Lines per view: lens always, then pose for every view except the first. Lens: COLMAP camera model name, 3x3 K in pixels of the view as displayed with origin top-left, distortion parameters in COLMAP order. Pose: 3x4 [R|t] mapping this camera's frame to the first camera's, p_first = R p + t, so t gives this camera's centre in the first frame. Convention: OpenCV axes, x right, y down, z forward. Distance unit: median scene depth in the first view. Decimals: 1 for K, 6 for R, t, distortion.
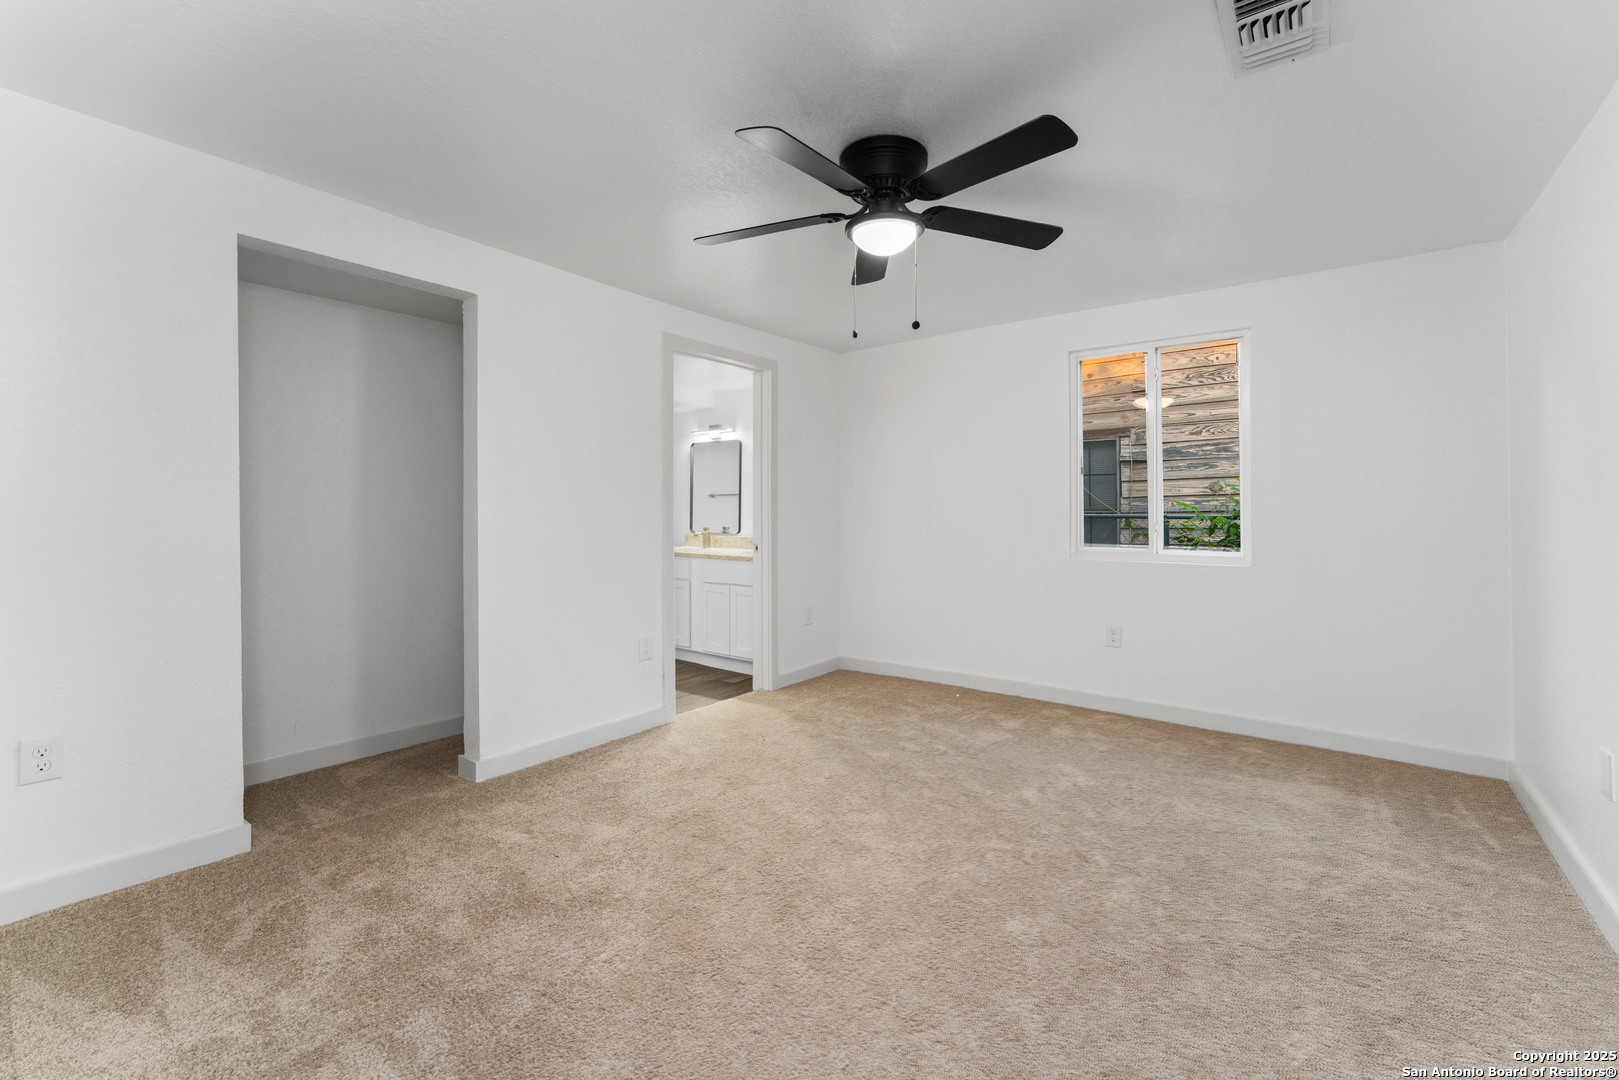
lens RADIAL K [[702.2, 0, 809.5], [0, 702.2, 540.0], [0, 0, 1]] dist [-0.000632, -0.000370]
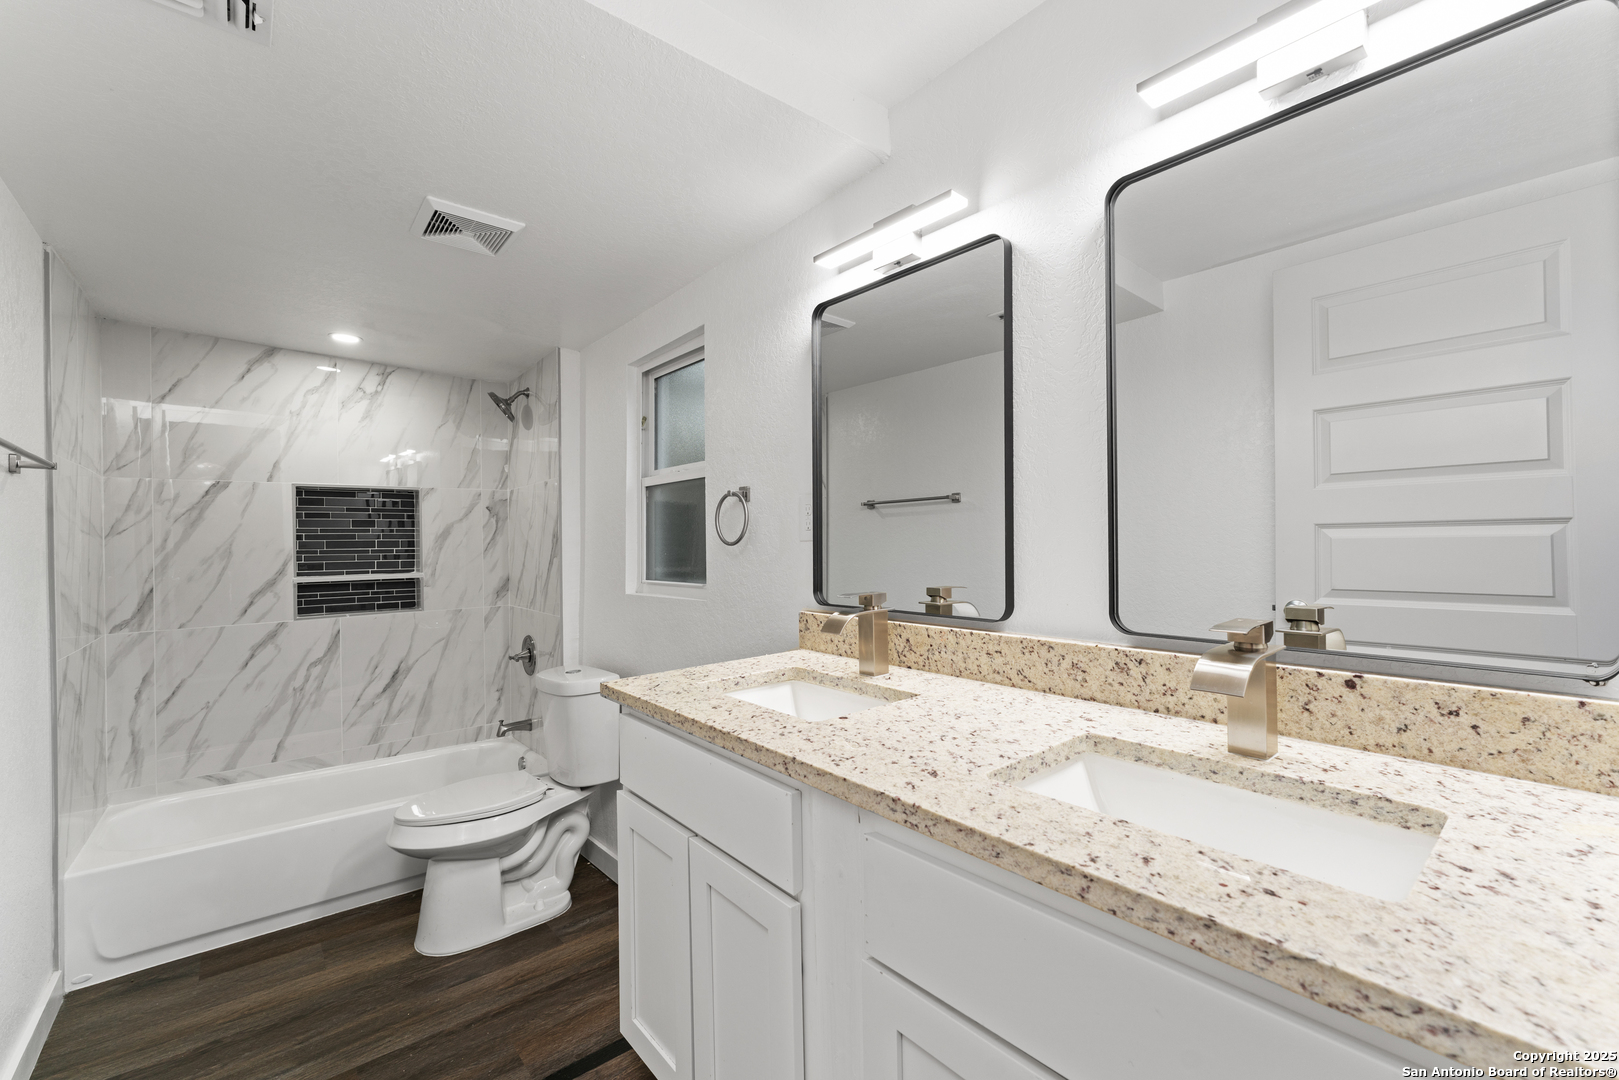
lens RADIAL K [[702.2, 0, 809.5], [0, 702.2, 540.0], [0, 0, 1]] dist [-0.000632, -0.000370]
pose [[0.977844, -0.021190, -0.208259, -0.111744], [0.013996, 0.999255, -0.035957, -0.028810], [0.208866, 0.032245, 0.977412, 0.725341]]
